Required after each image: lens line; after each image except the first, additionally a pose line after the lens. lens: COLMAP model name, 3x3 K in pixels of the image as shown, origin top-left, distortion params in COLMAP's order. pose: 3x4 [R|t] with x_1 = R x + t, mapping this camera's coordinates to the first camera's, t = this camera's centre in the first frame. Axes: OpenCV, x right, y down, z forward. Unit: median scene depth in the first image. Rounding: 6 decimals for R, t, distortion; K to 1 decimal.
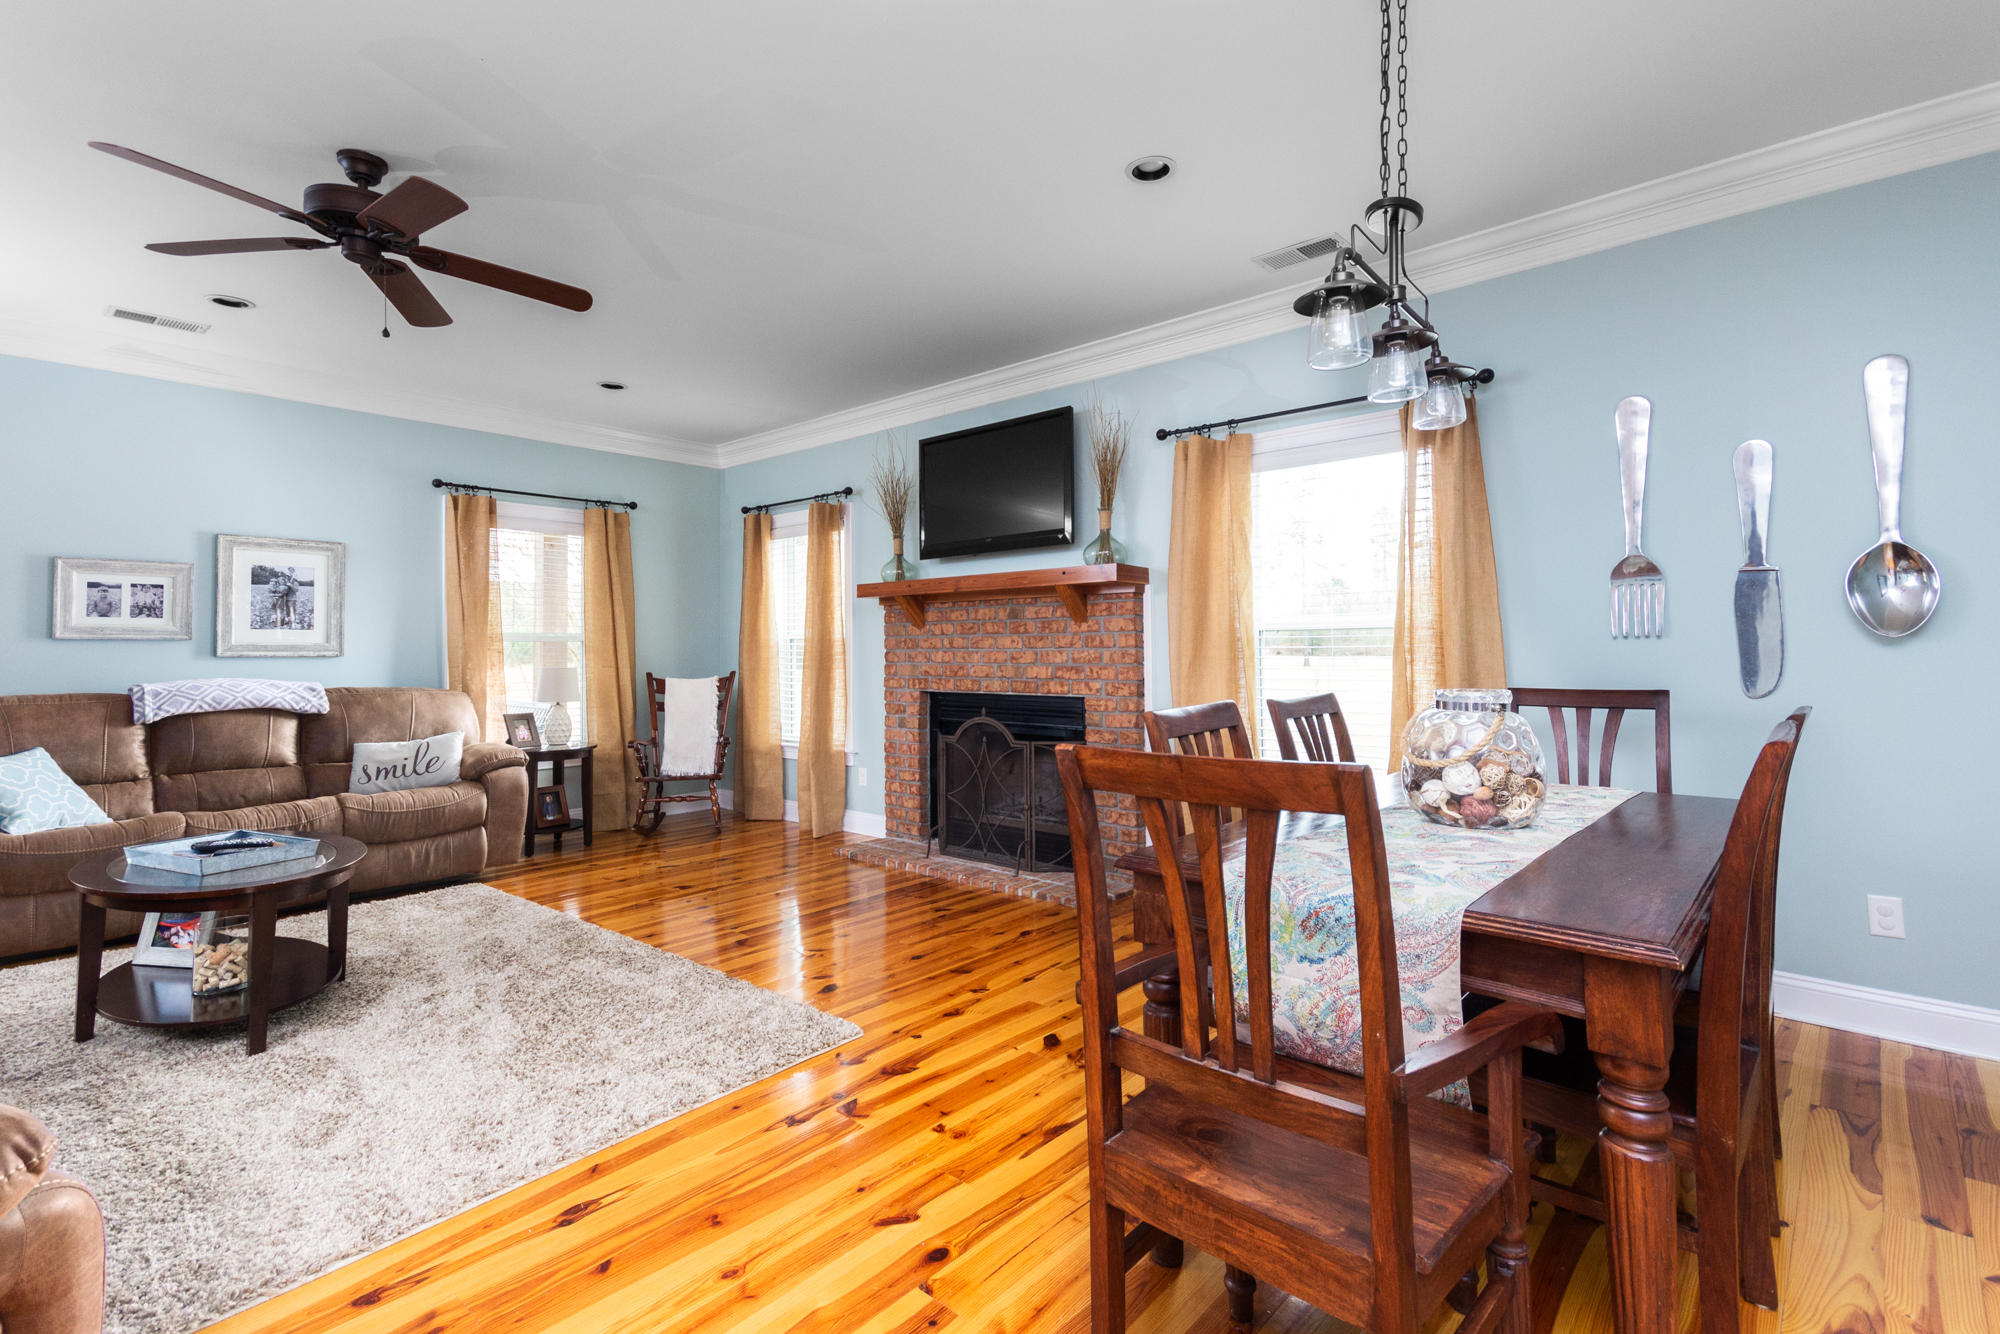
lens RADIAL K [[932.5, 0, 1010.6], [0, 932.5, 625.1], [0, 0, 1]] dist [0.012227, 0.001394]
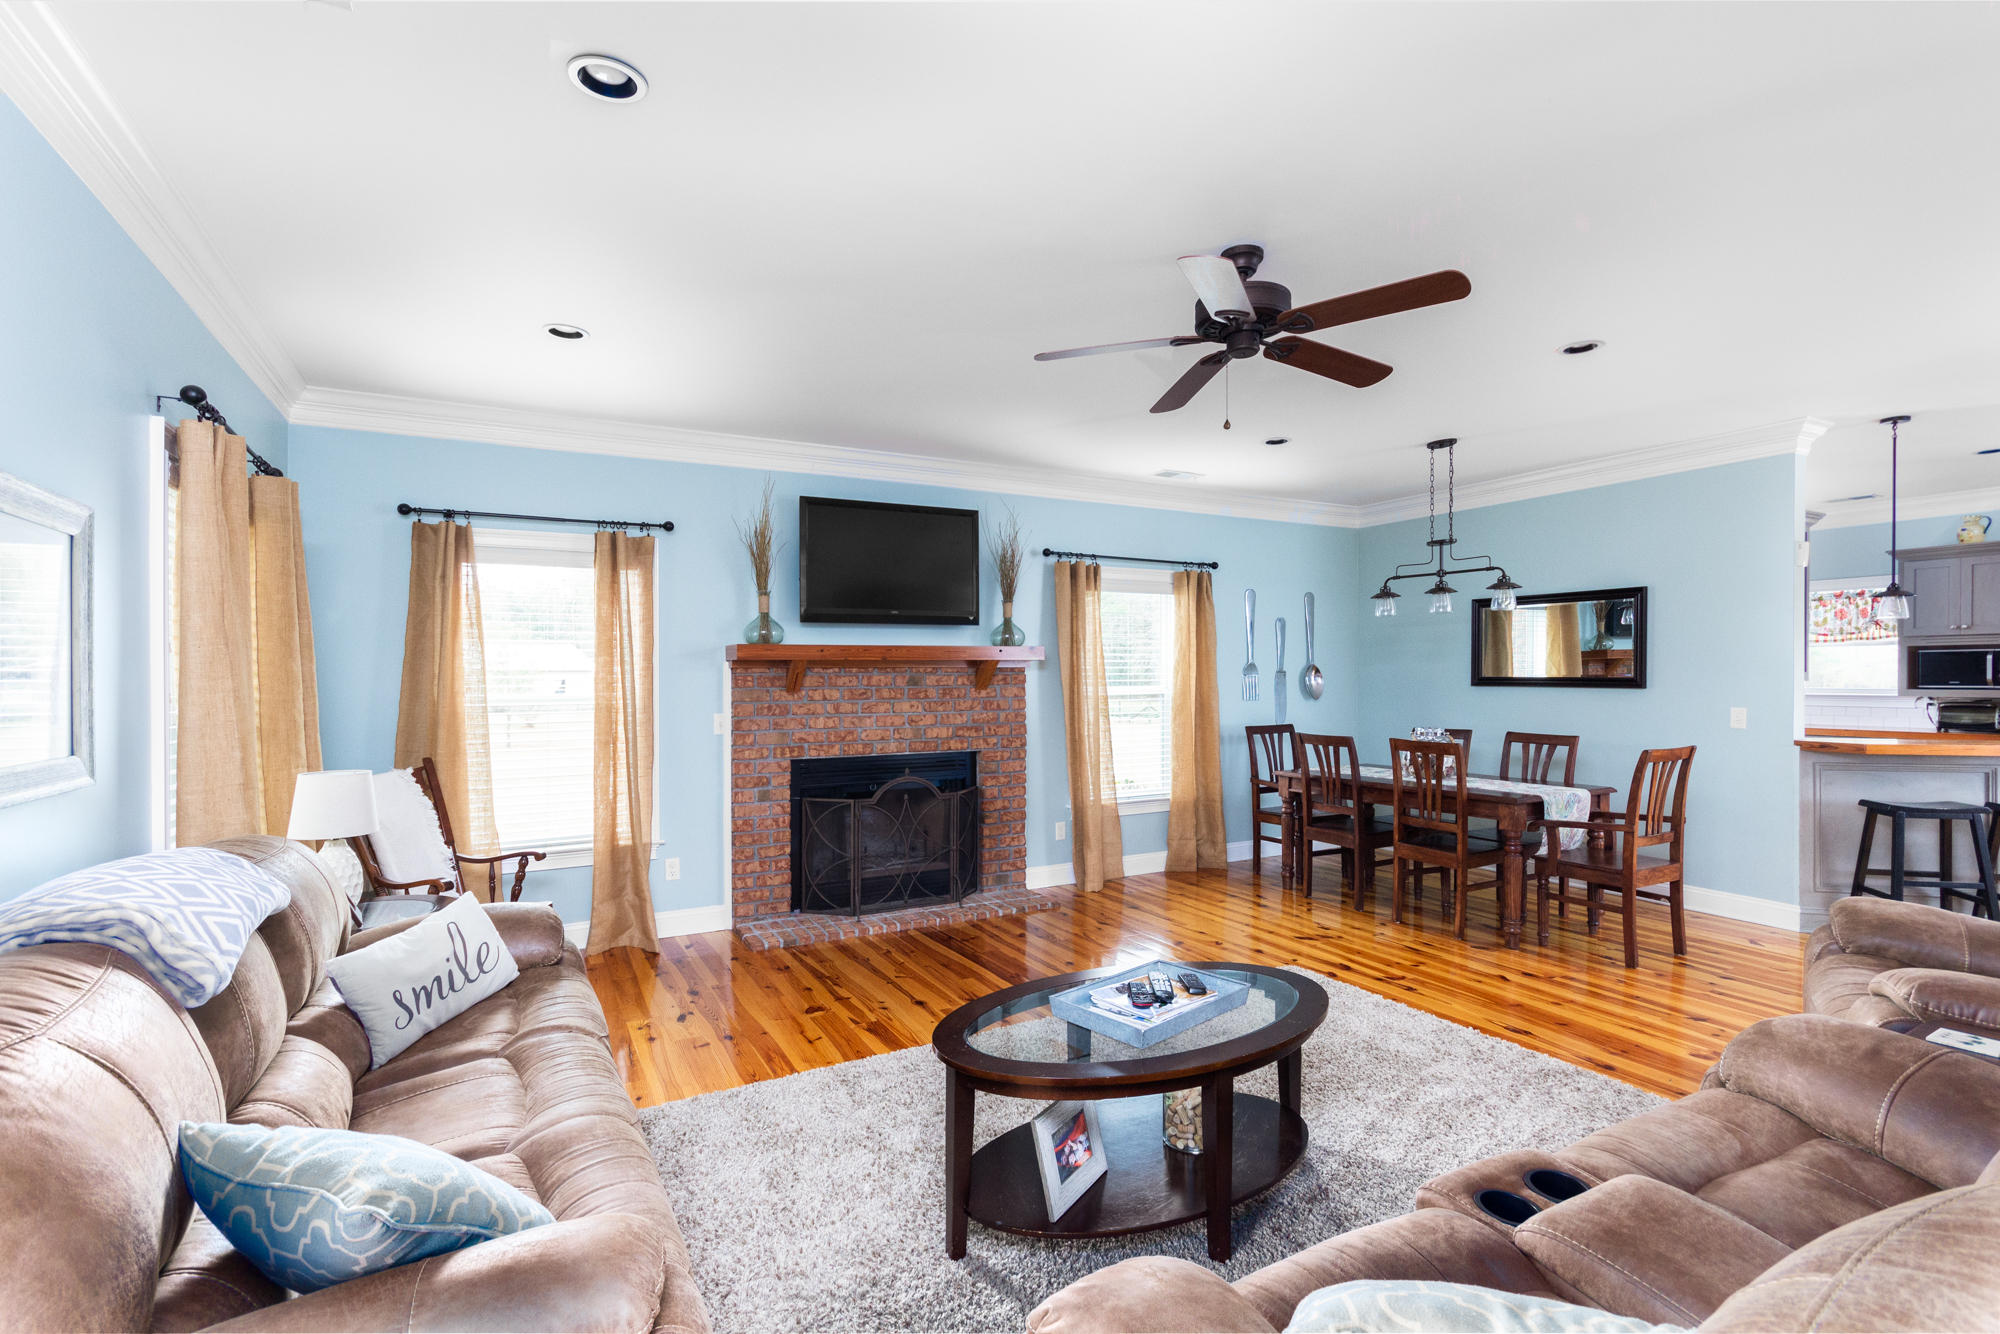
lens RADIAL K [[932.5, 0, 1000.0], [0, 932.5, 682.9], [0, 0, 1]] dist [0.012227, 0.001394]
pose [[0.358793, -0.005407, 0.933402, -0.998198], [-0.022027, 0.999656, 0.014258, -0.028163], [-0.933157, -0.025676, 0.358550, 0.506880]]
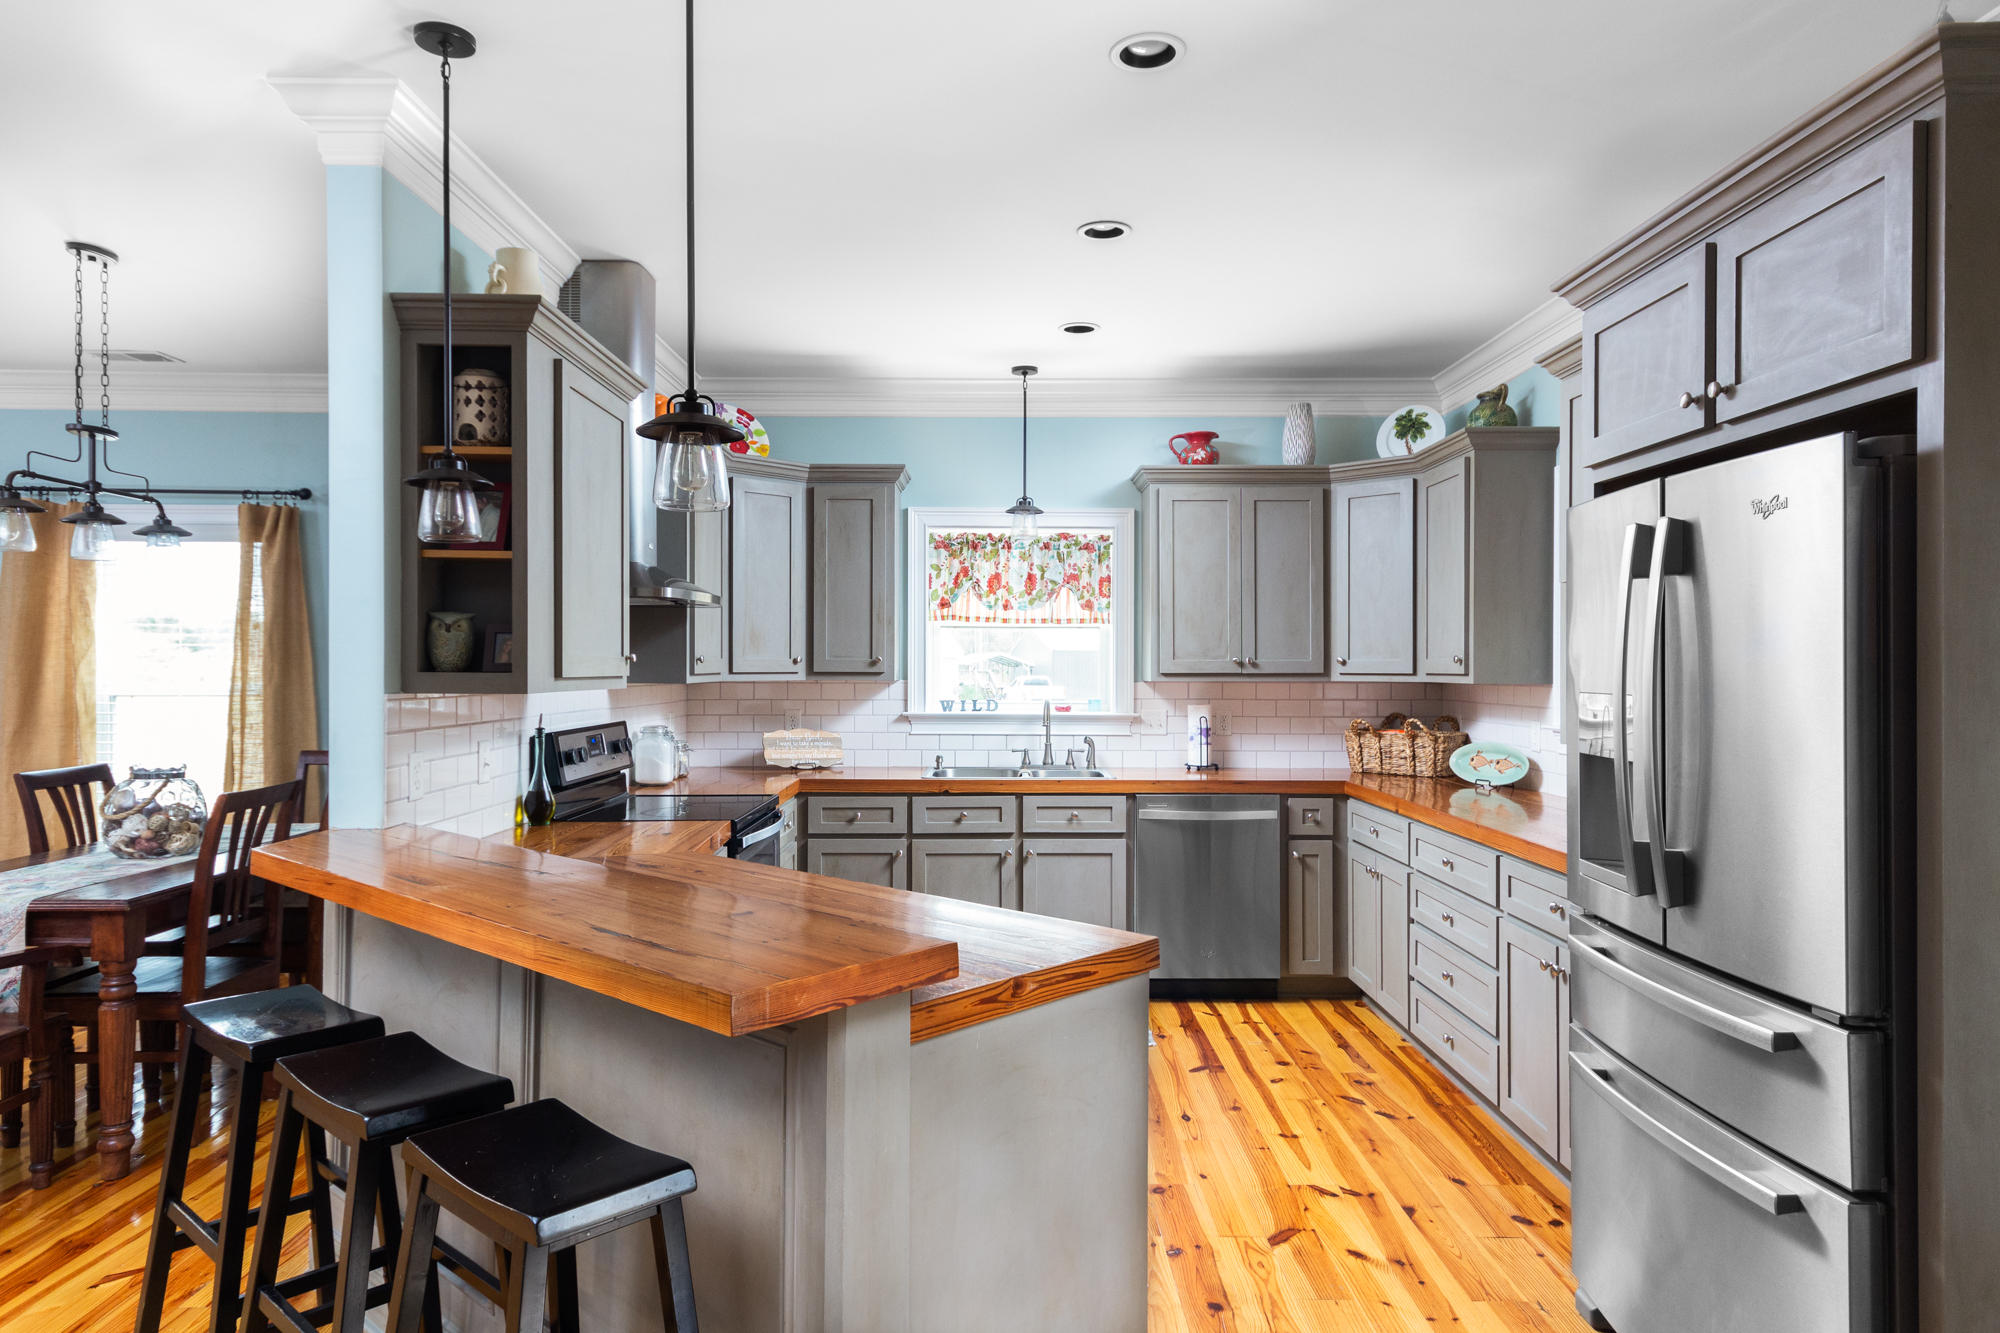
lens RADIAL K [[1241.2, 0, 986.1], [0, 1241.2, 661.0], [0, 0, 1]] dist [0.028749, -0.004682]
pose [[0.757325, 0.012322, 0.652922, 0.081938], [-0.026912, 0.999561, 0.012353, -0.063523], [-0.652483, -0.026927, 0.757324, -0.556775]]
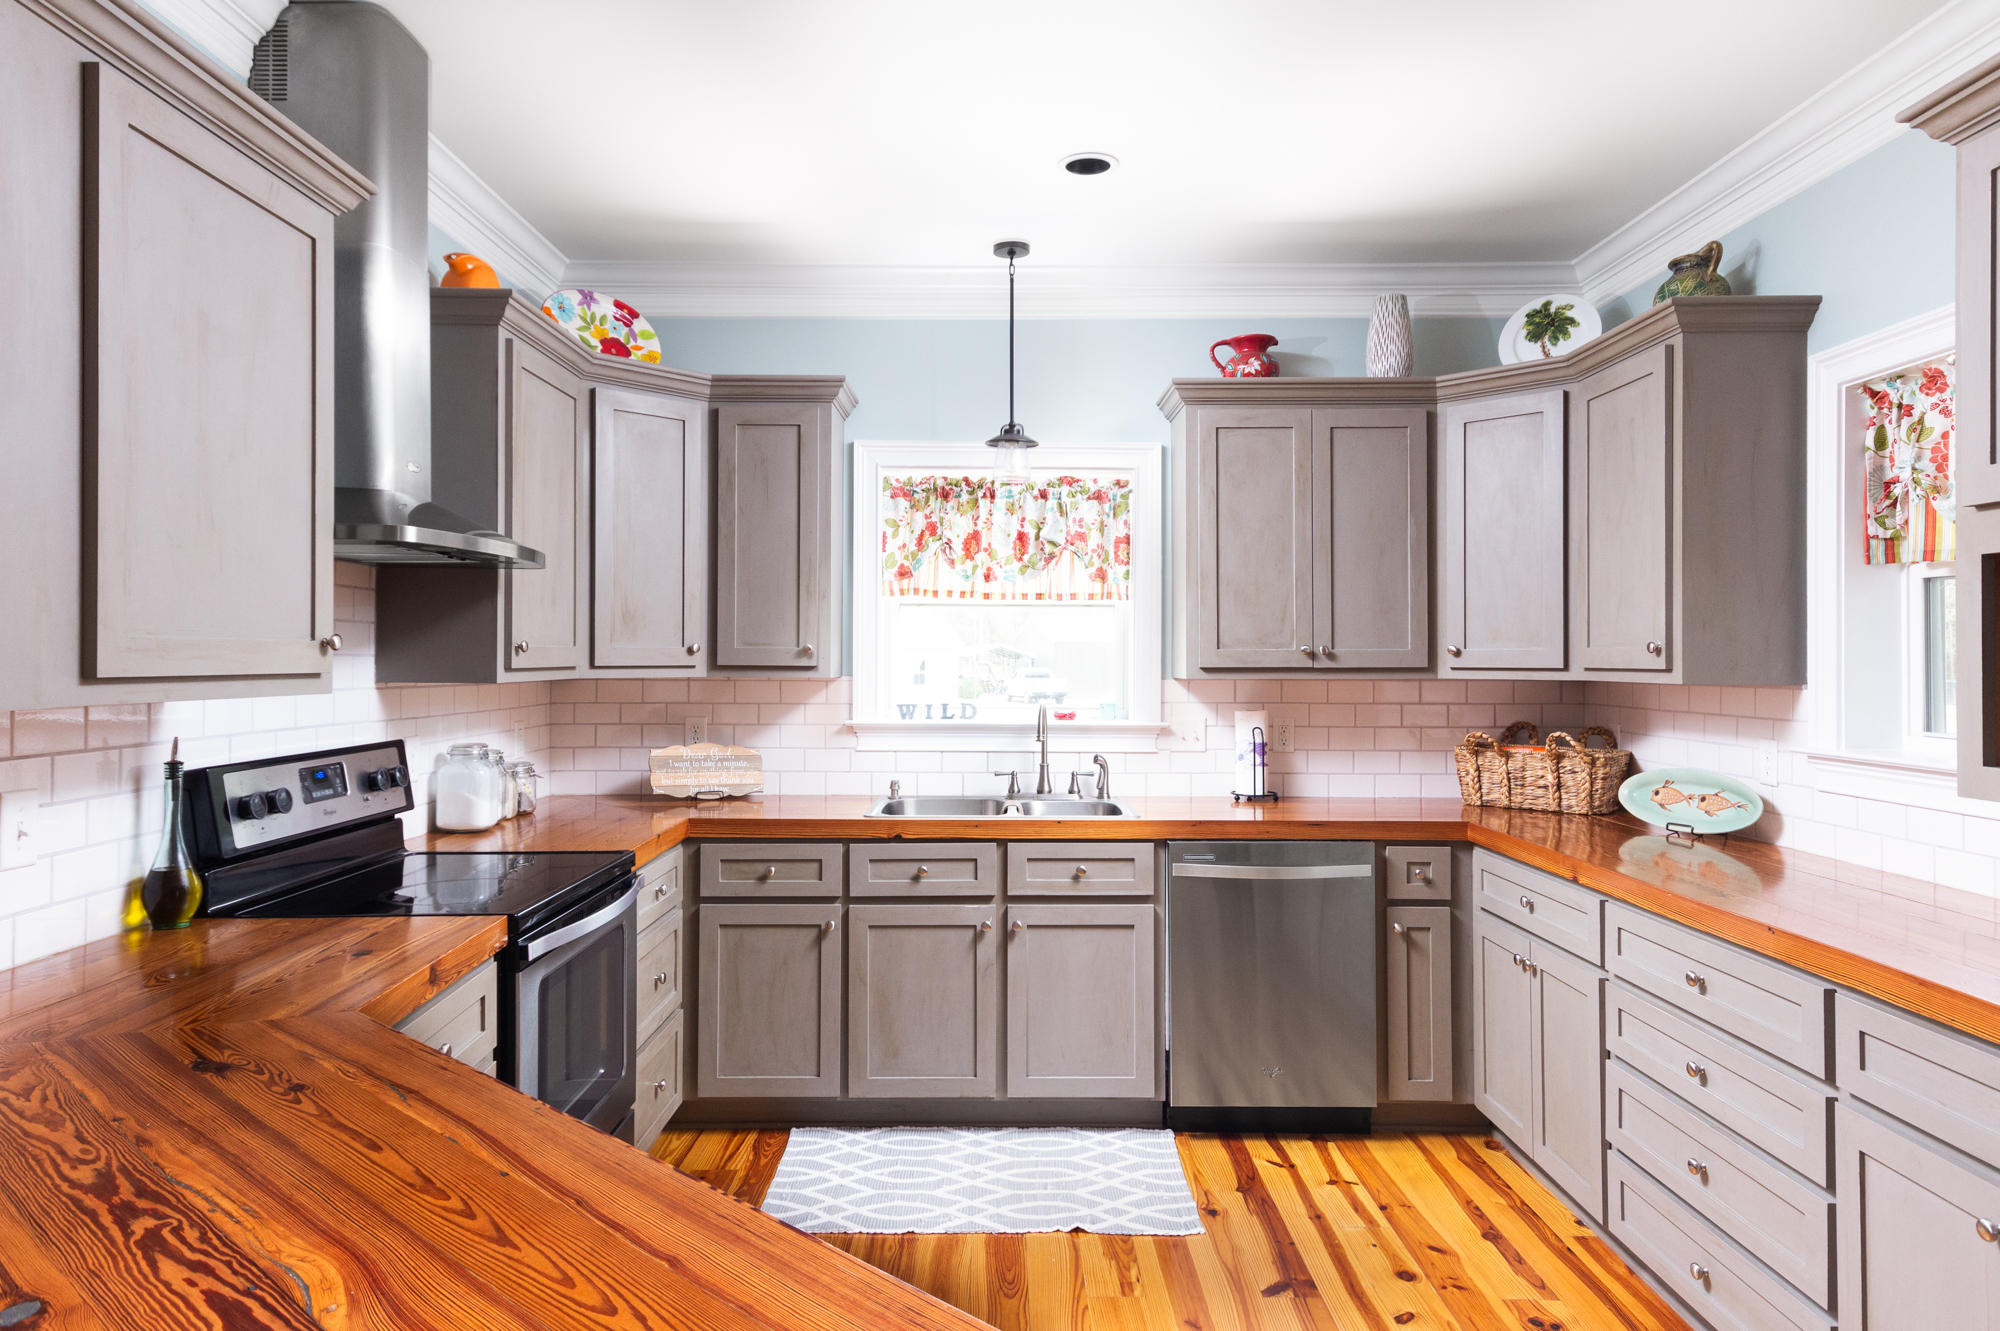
lens RADIAL K [[1241.2, 0, 1005.3], [0, 1241.2, 656.2], [0, 0, 1]] dist [0.028749, -0.004682]
pose [[0.748446, 0.011234, 0.663100, 0.289980], [-0.027557, 0.999520, 0.014170, -0.058548], [-0.662622, -0.028879, 0.748397, -0.344233]]
